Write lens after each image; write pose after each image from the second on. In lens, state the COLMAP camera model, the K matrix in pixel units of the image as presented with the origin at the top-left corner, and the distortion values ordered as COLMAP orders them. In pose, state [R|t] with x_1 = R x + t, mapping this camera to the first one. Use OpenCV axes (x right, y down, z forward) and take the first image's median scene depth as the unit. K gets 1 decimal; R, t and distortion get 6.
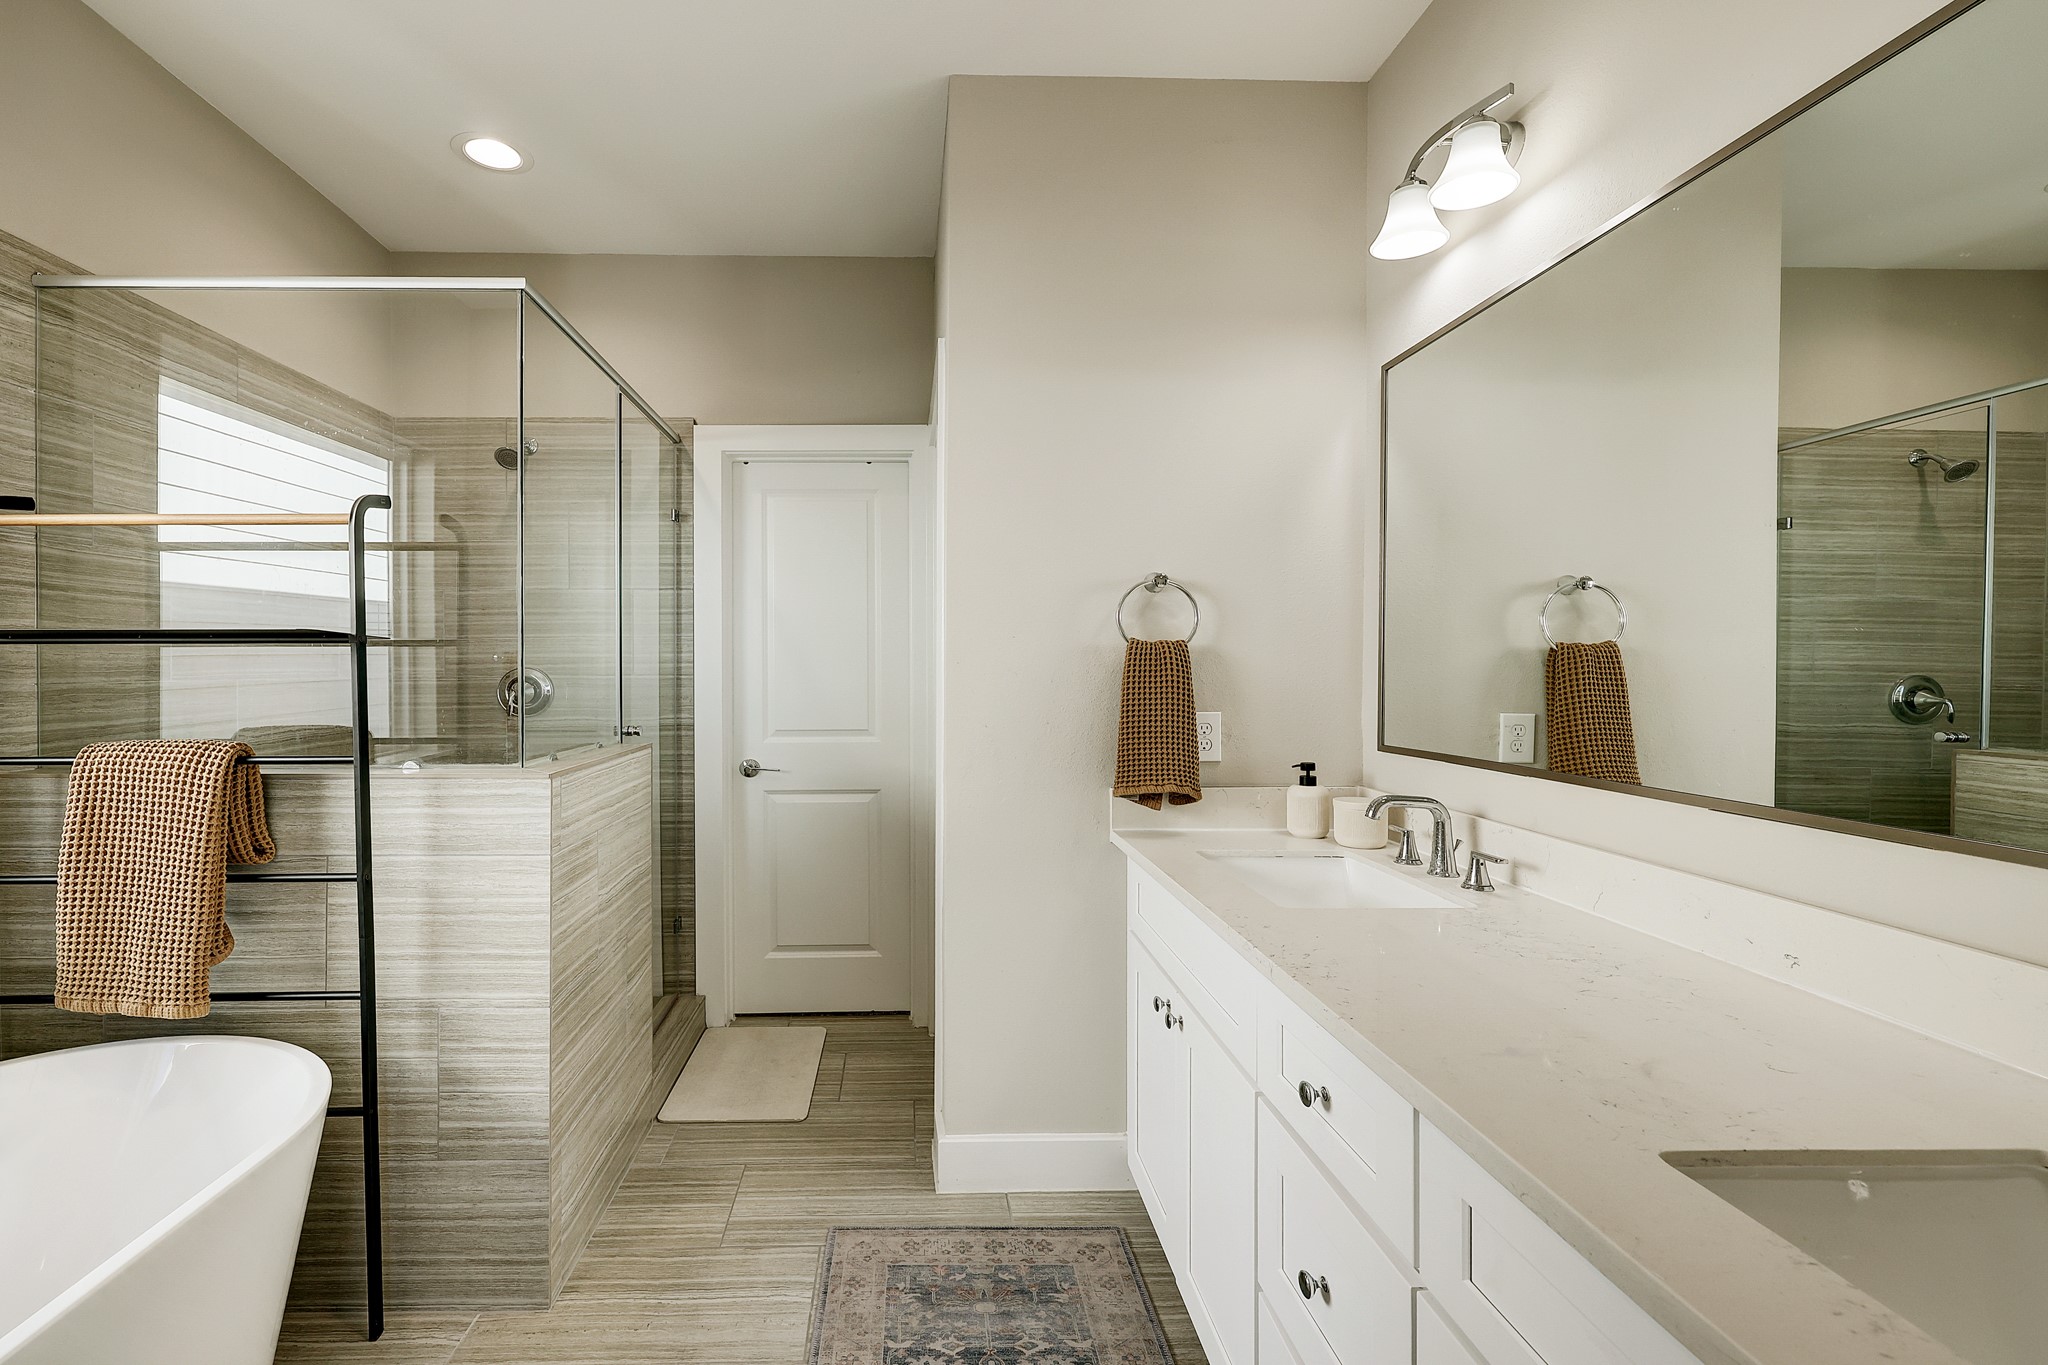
lens RADIAL K [[830.7, 0, 1033.5], [0, 830.7, 673.2], [0, 0, 1]] dist [-0.000489, 0.000062]
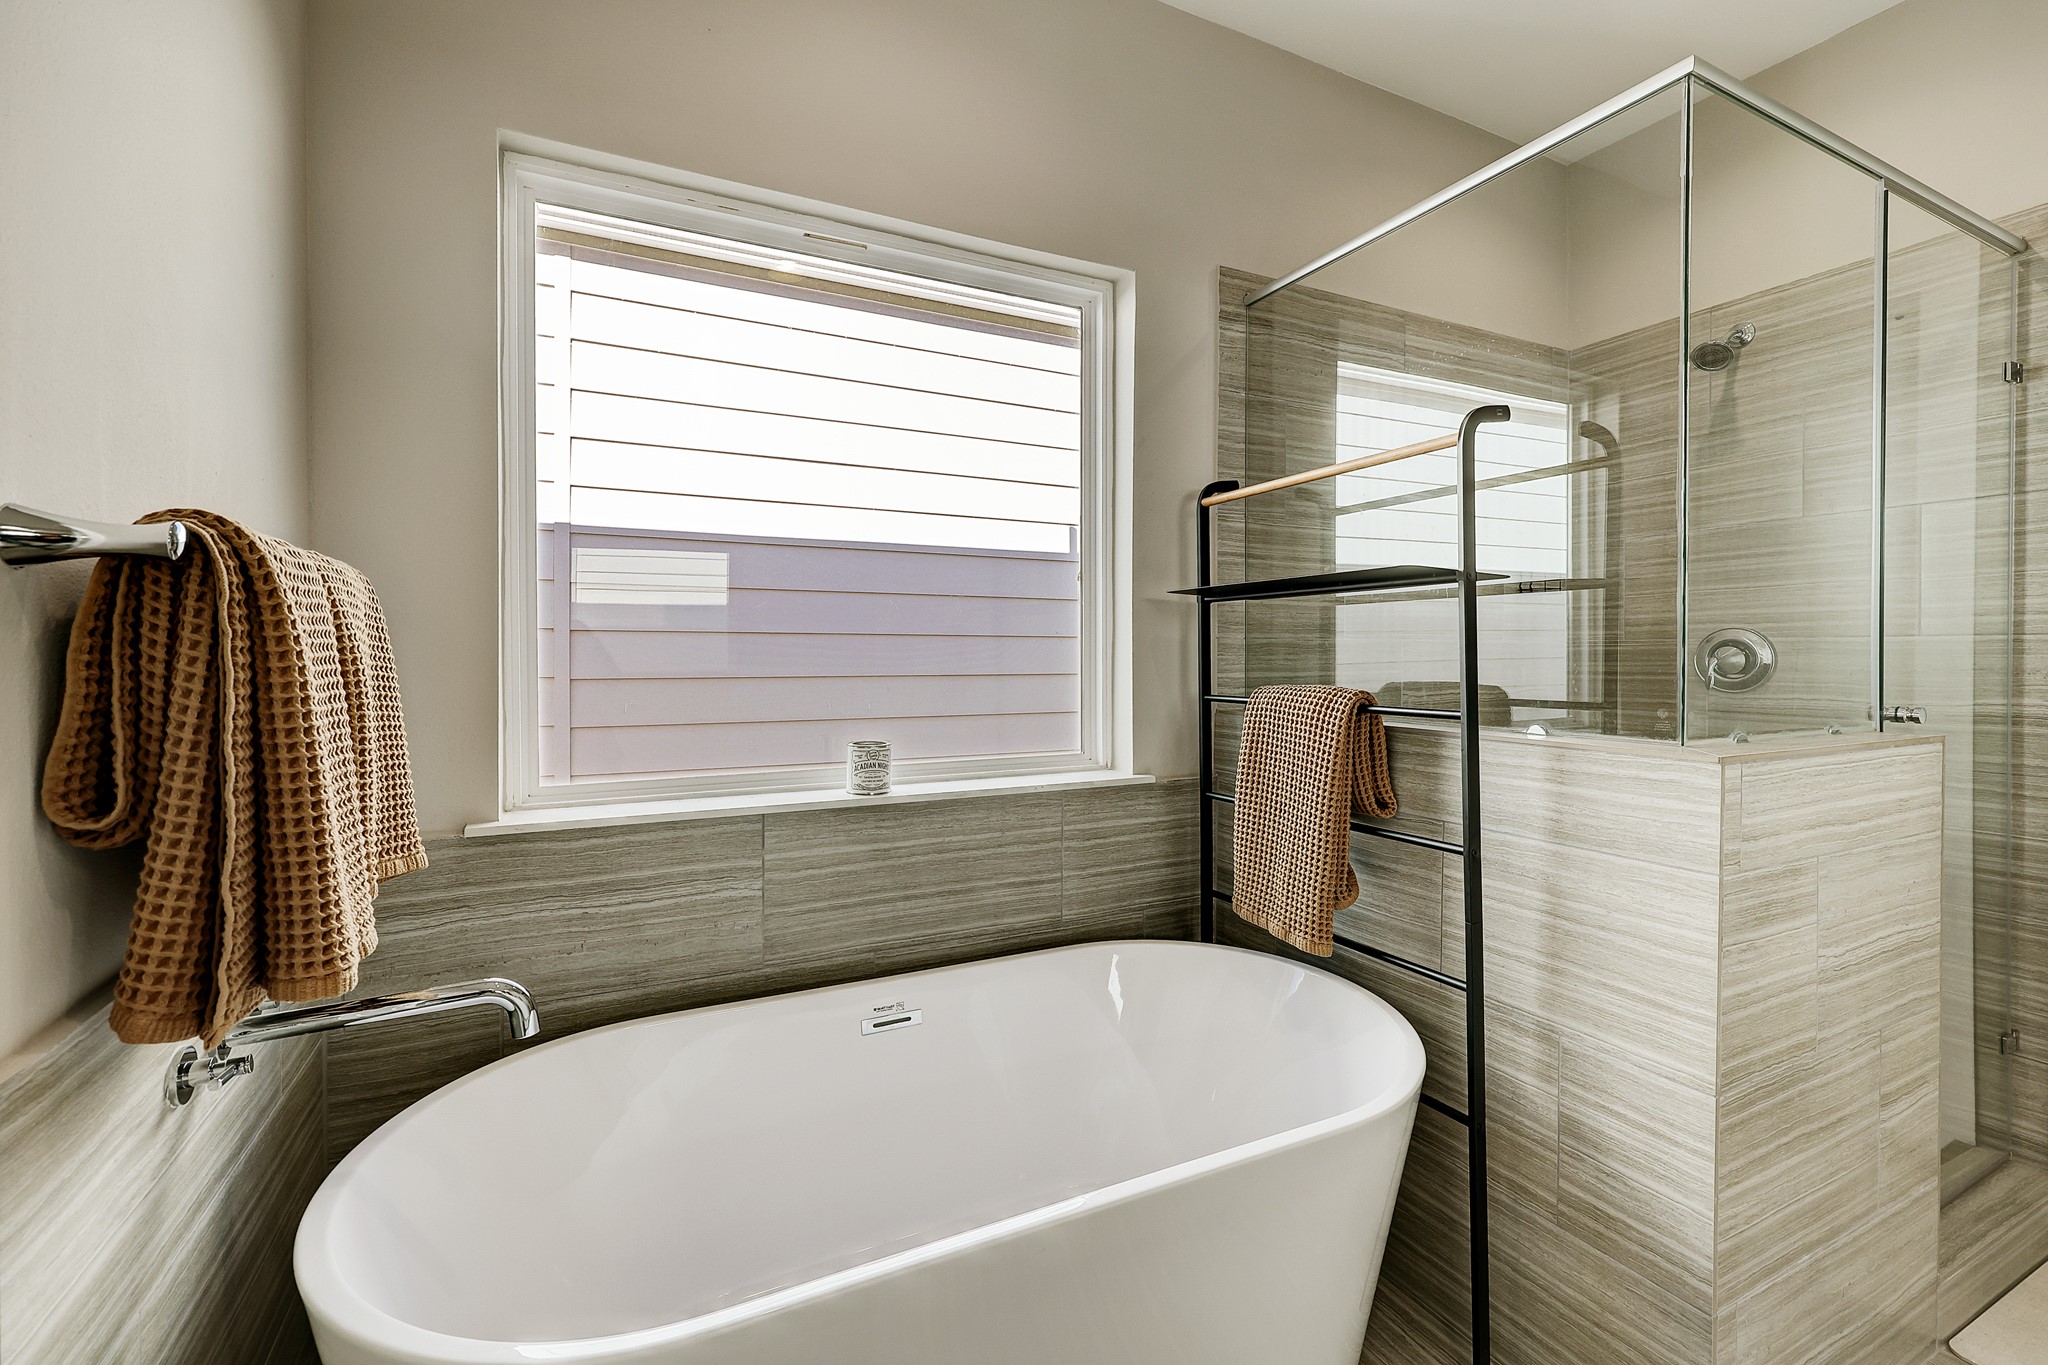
lens RADIAL K [[879.2, 0, 1019.7], [0, 879.2, 689.0], [0, 0, 1]] dist [0.000622, 0.000021]
pose [[0.299216, 0.015407, -0.954061, -0.073459], [0.012229, 0.999726, 0.019980, 0.048220], [0.954107, -0.017645, 0.298946, 0.261724]]
